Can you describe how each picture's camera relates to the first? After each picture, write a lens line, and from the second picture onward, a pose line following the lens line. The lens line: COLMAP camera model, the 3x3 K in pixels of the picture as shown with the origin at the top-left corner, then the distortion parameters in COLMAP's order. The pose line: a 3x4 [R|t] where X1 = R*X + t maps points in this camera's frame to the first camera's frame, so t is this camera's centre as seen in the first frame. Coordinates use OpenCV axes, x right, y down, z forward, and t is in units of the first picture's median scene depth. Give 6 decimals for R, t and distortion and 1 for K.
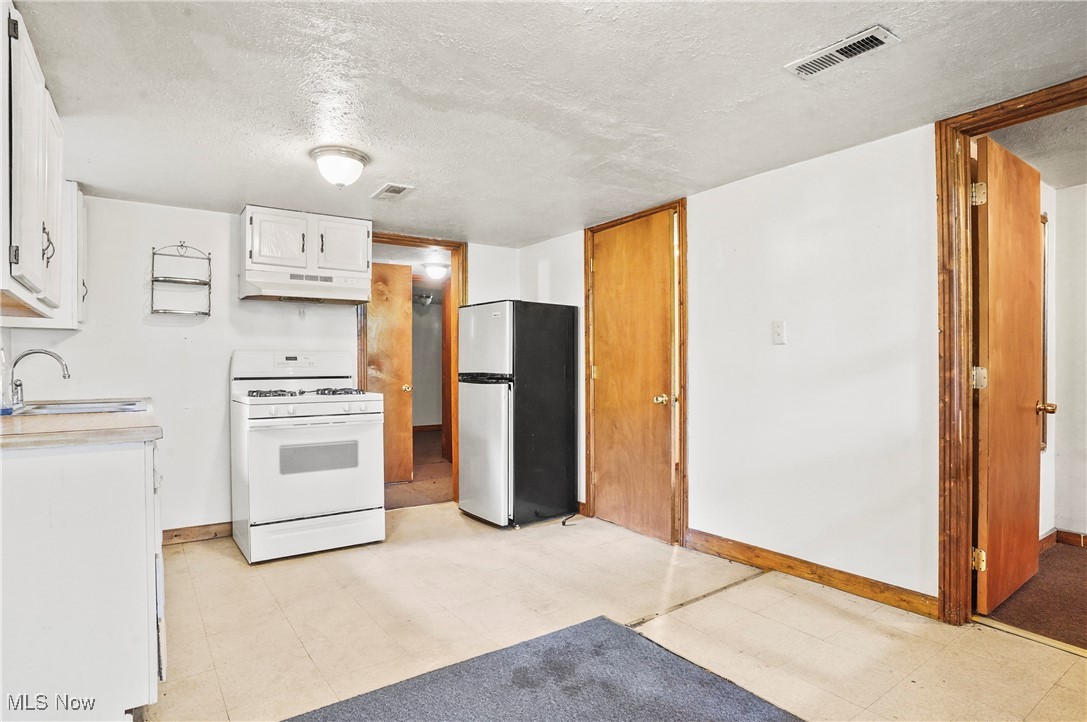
lens RADIAL K [[587.7, 0, 546.7], [0, 587.7, 366.0], [0, 0, 1]] dist [-0.067651, 0.035364]
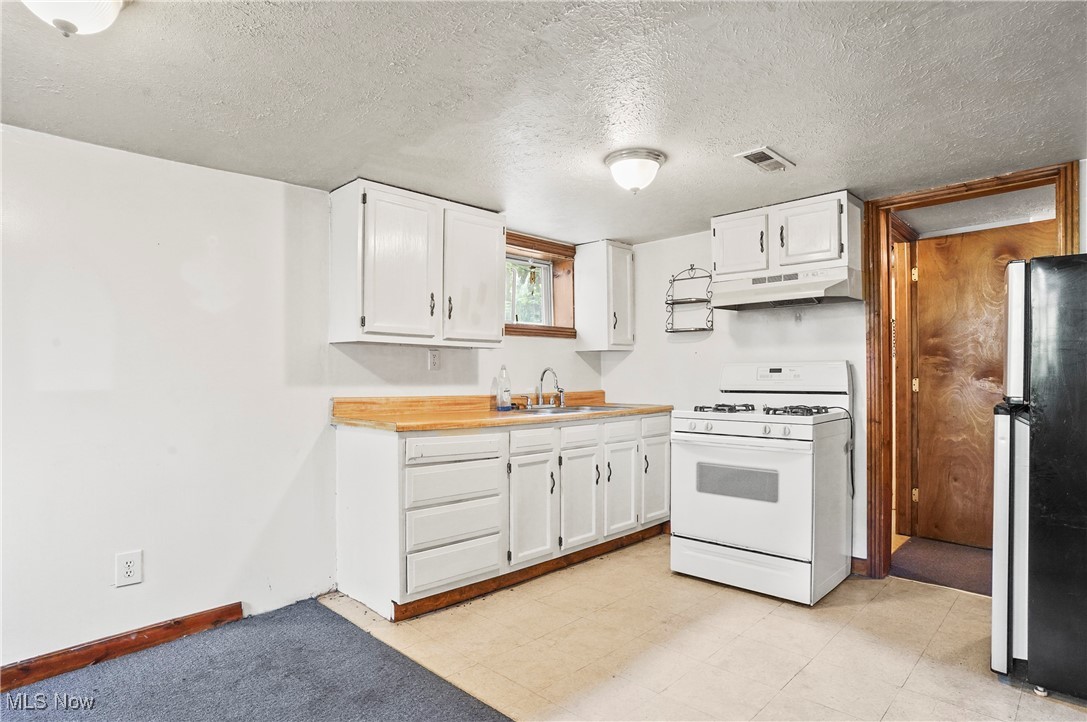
lens RADIAL K [[587.7, 0, 524.9], [0, 587.7, 376.9], [0, 0, 1]] dist [-0.067651, 0.035364]
pose [[0.160780, 0.006460, -0.986969, 0.406244], [0.005347, 0.999958, 0.007416, -0.012264], [0.986976, -0.006470, 0.160738, 0.495459]]
